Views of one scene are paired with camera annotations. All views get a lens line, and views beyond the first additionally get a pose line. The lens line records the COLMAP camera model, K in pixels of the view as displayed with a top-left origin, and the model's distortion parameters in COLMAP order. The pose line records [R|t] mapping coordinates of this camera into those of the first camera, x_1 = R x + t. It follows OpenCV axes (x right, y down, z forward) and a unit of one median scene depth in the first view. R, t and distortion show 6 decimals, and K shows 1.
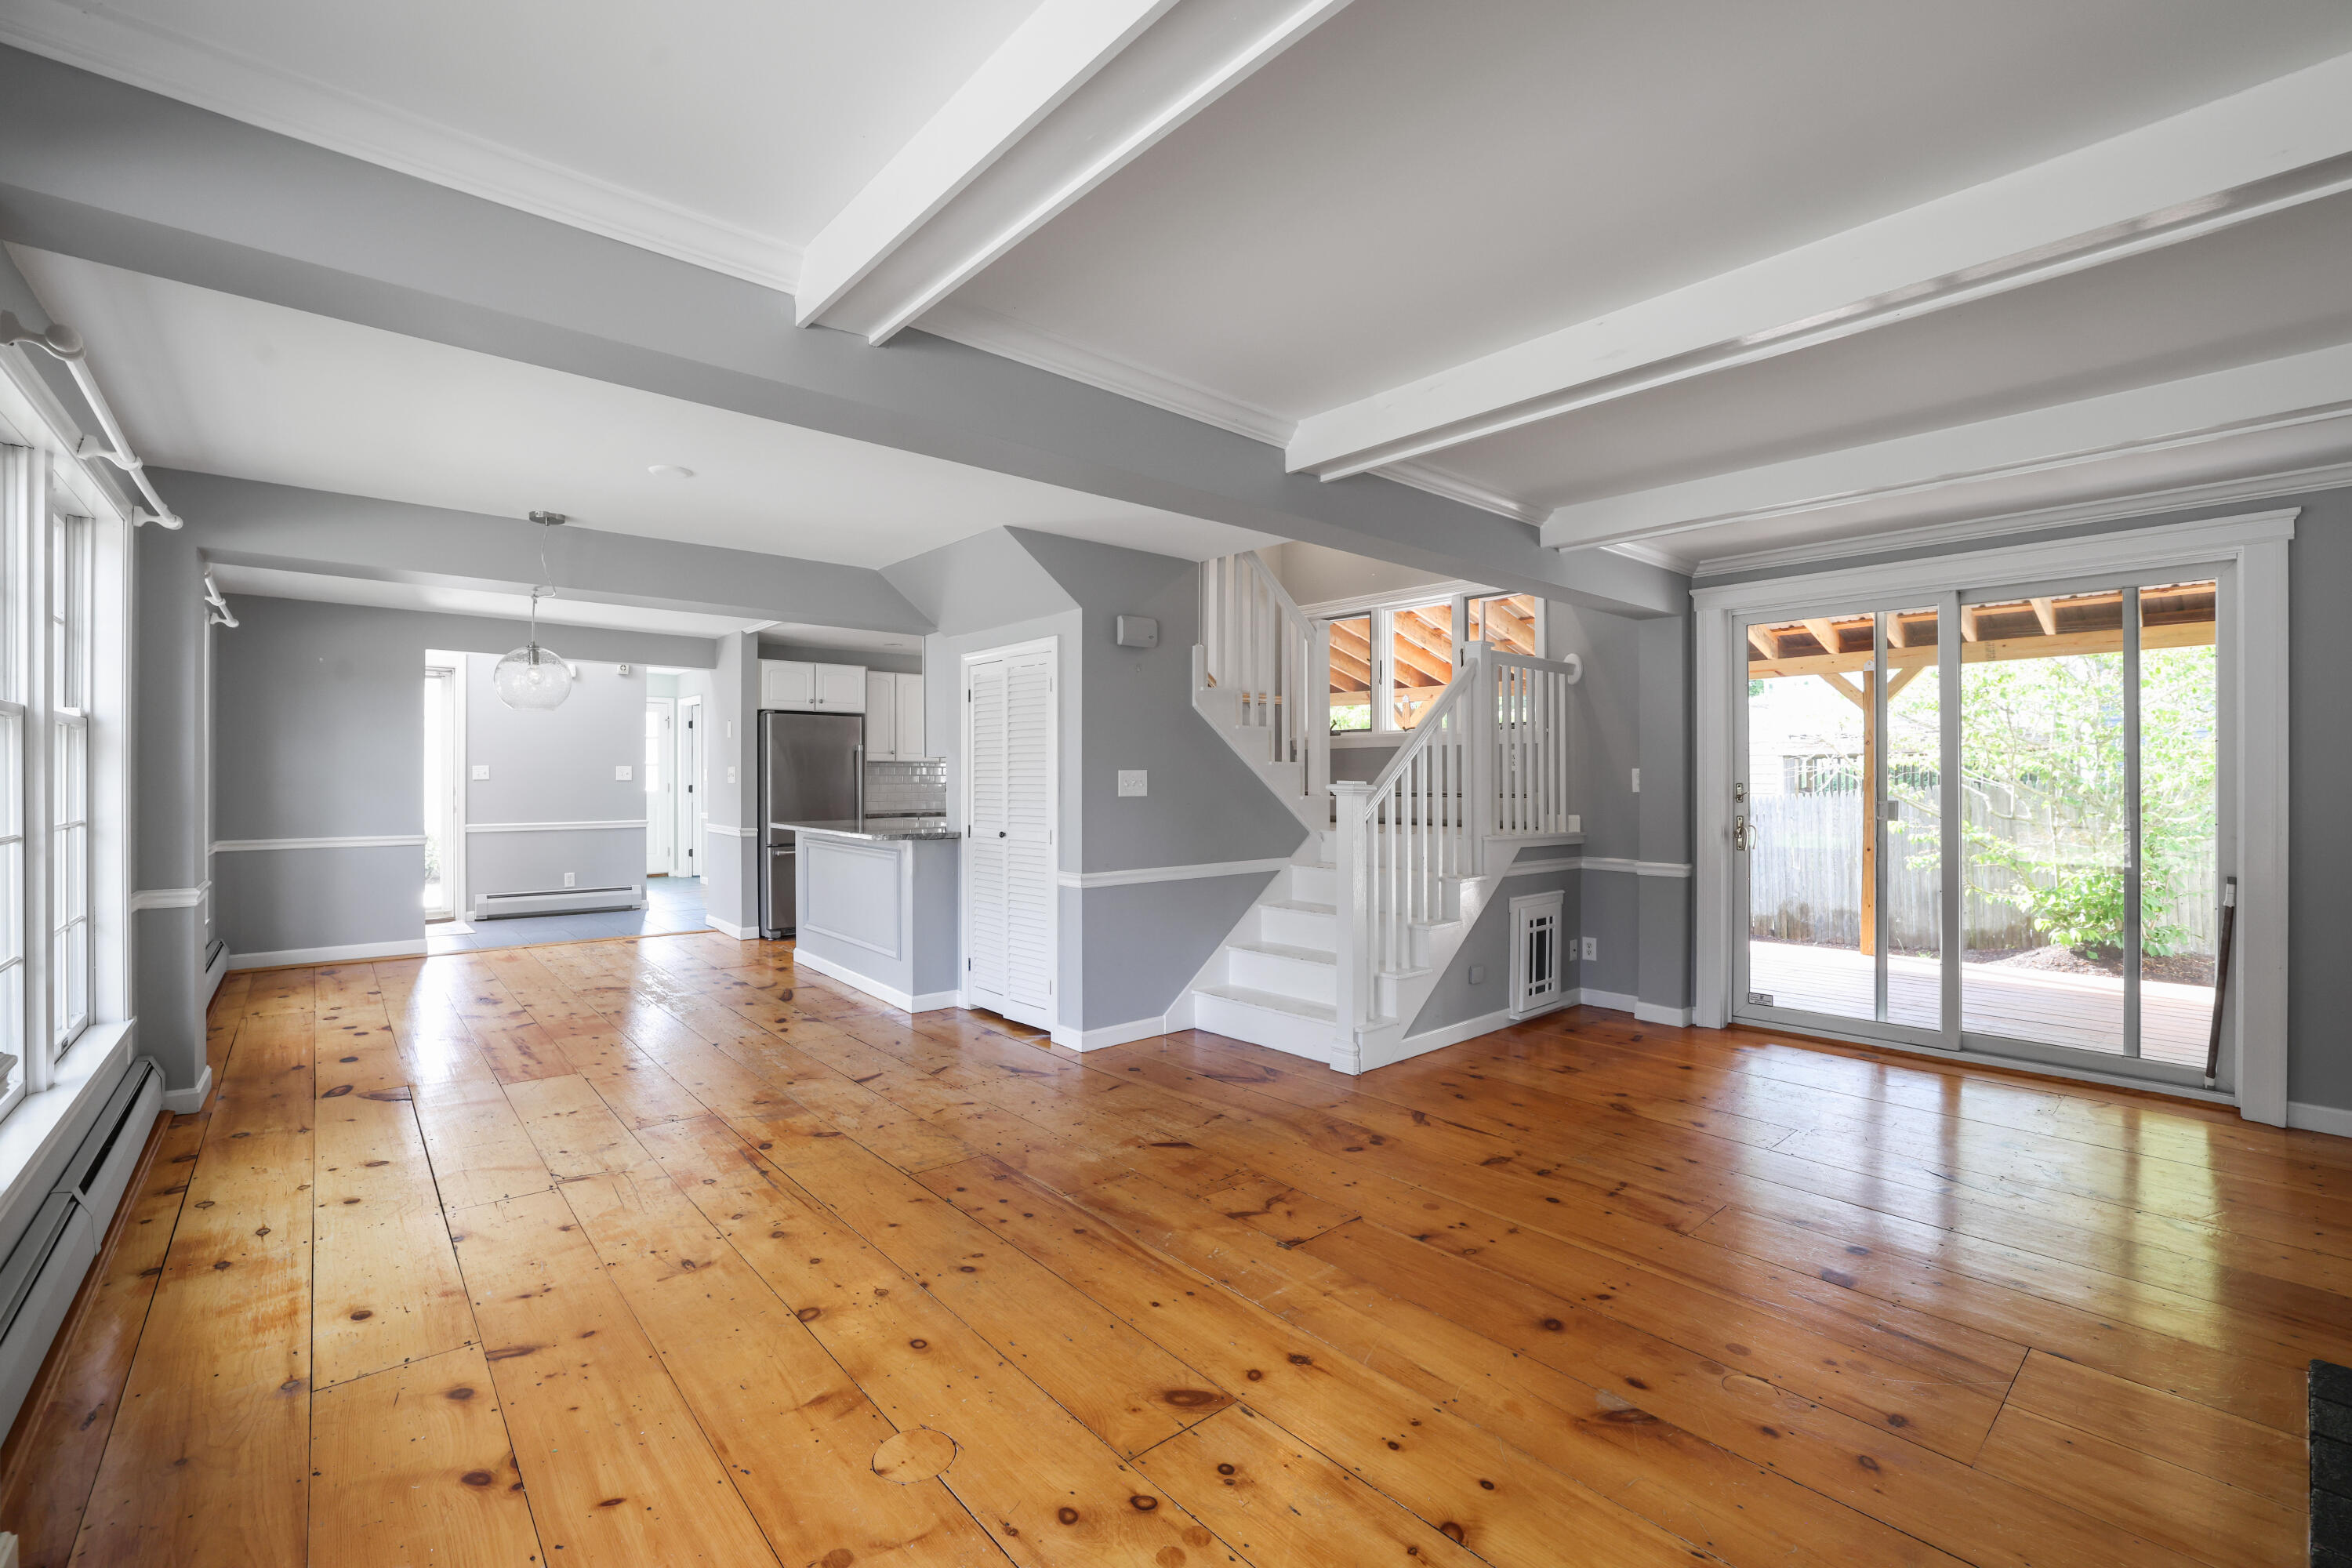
lens RADIAL K [[1002.7, 0, 1165.1], [0, 1002.7, 780.9], [0, 0, 1]] dist [-0.029693, 0.000514]
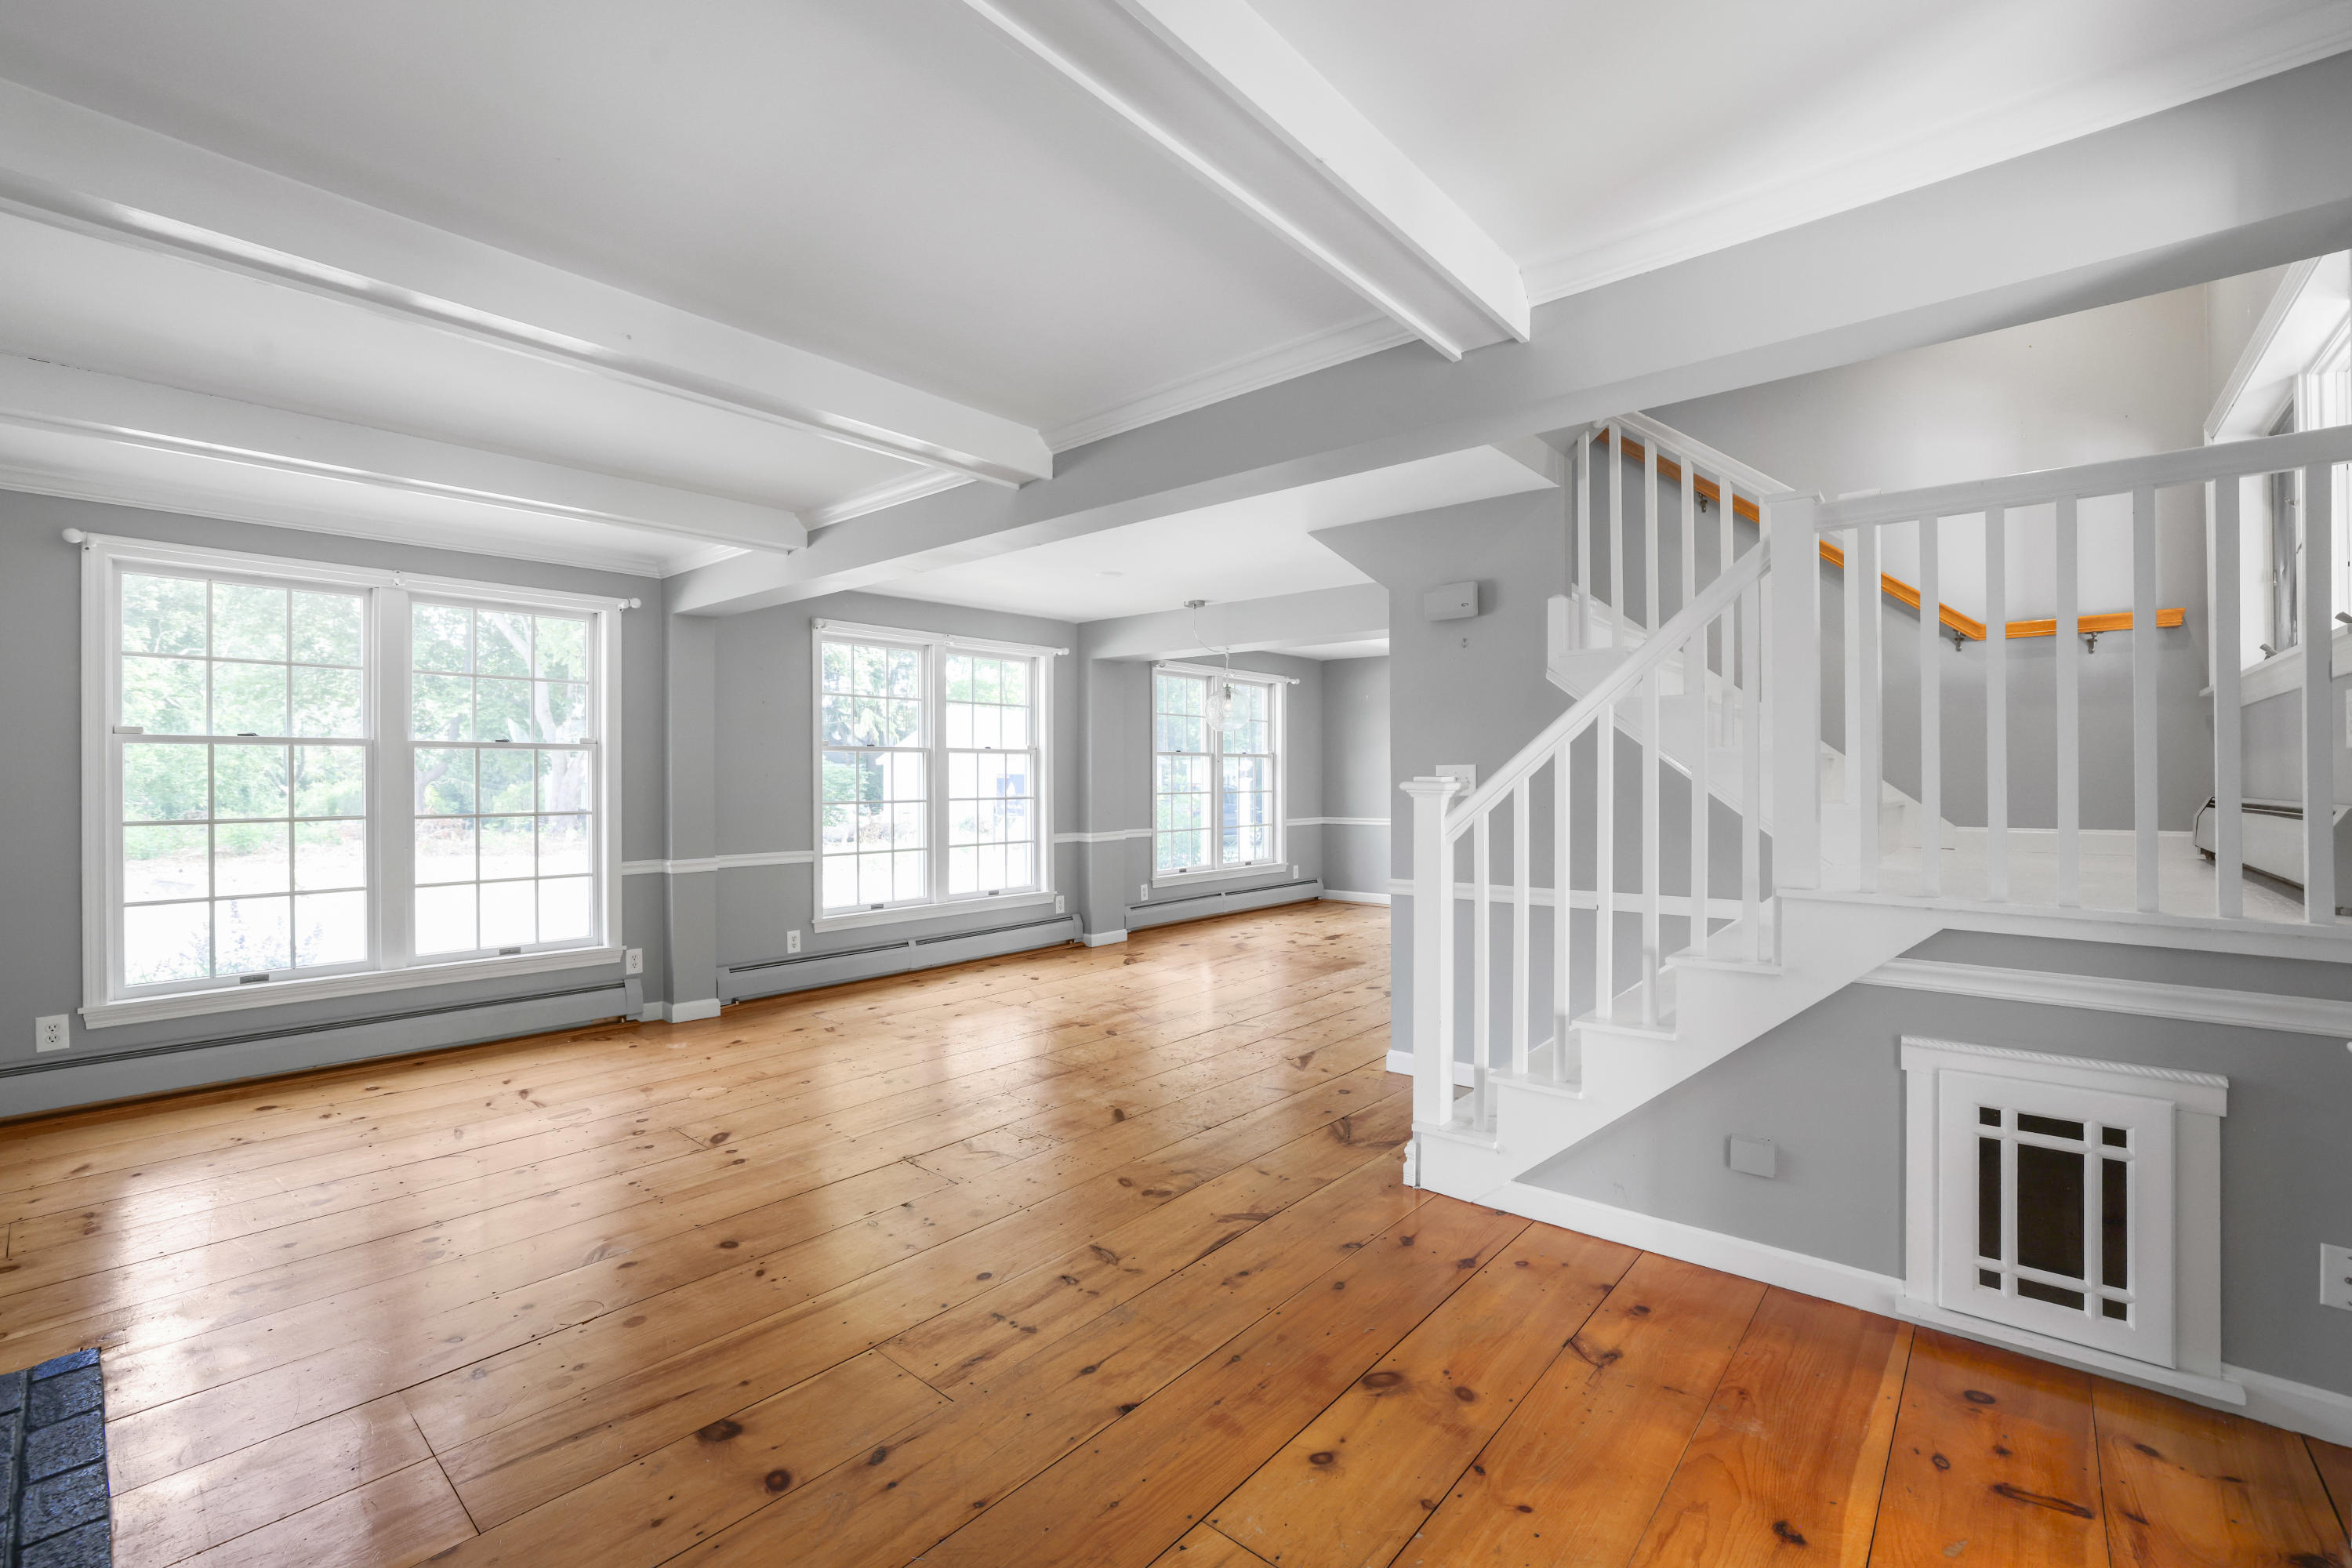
lens RADIAL K [[1002.7, 0, 1165.1], [0, 1002.7, 780.9], [0, 0, 1]] dist [-0.029693, 0.000514]
pose [[0.142363, 0.002906, -0.989810, 0.961217], [0.002483, 0.999991, 0.003293, 0.000188], [0.989811, -0.002926, 0.142355, 0.797870]]
